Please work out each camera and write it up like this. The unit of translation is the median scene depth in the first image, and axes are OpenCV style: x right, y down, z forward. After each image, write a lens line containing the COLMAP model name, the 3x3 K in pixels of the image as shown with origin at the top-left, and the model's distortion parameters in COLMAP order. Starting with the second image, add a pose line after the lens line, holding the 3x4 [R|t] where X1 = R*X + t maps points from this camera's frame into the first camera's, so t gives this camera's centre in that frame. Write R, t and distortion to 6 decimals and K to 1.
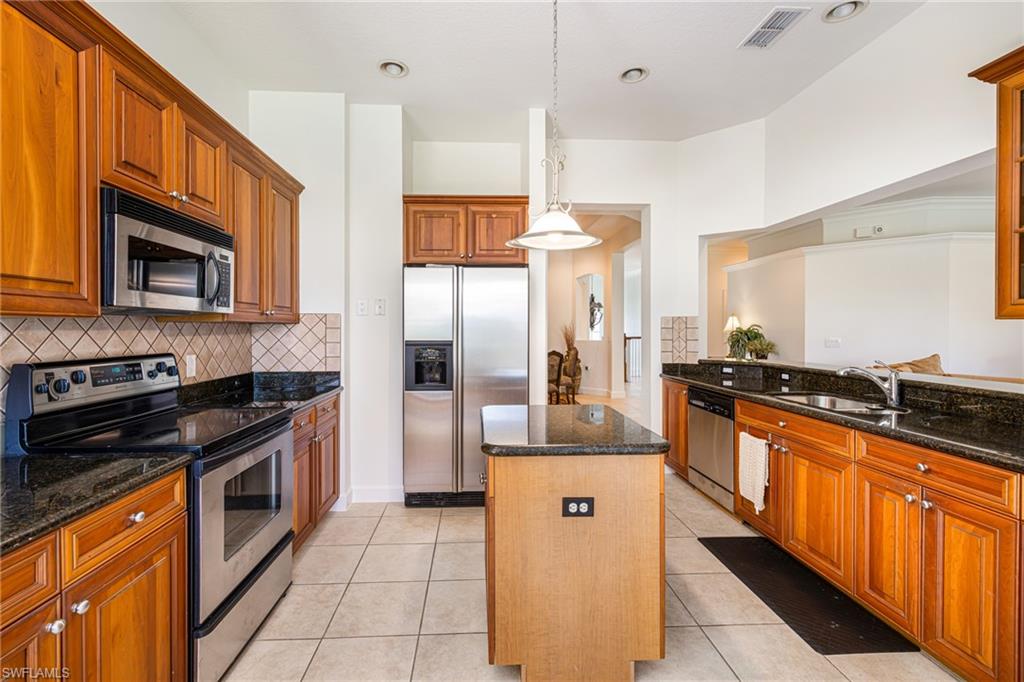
lens RADIAL K [[438.3, 0, 510.4], [0, 438.3, 337.0], [0, 0, 1]] dist [-0.001447, 0.000019]
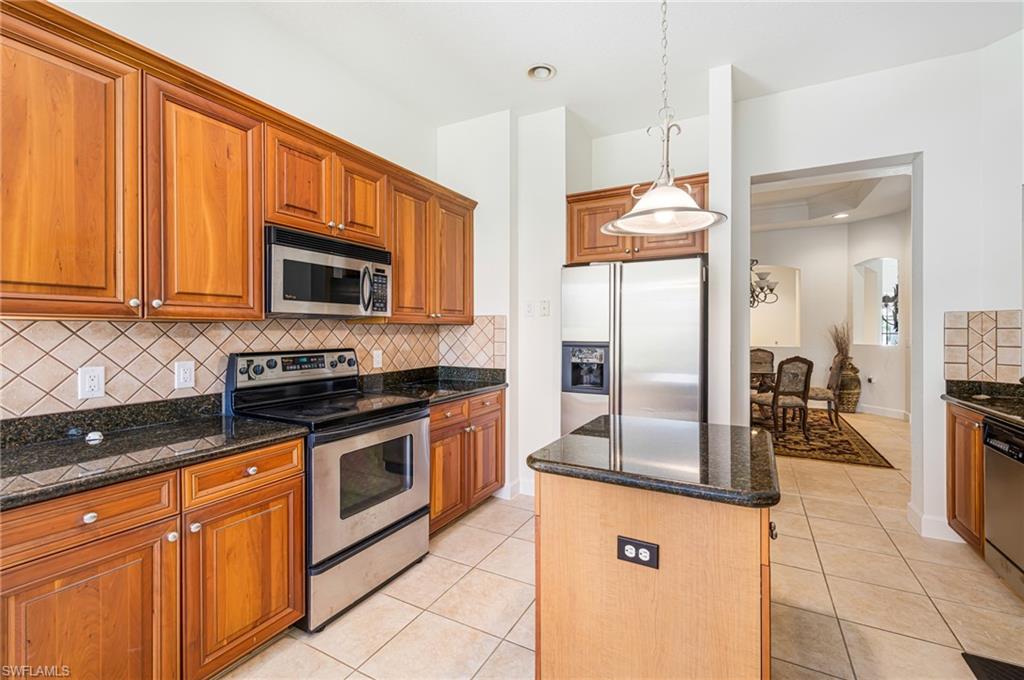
lens RADIAL K [[434.5, 0, 515.3], [0, 434.5, 337.5], [0, 0, 1]] dist [-0.000223, 0.000059]
pose [[0.854200, 0.009551, -0.519858, 0.301982], [-0.009792, 0.999949, 0.002282, -0.002362], [0.519853, 0.003141, 0.854250, 0.166542]]
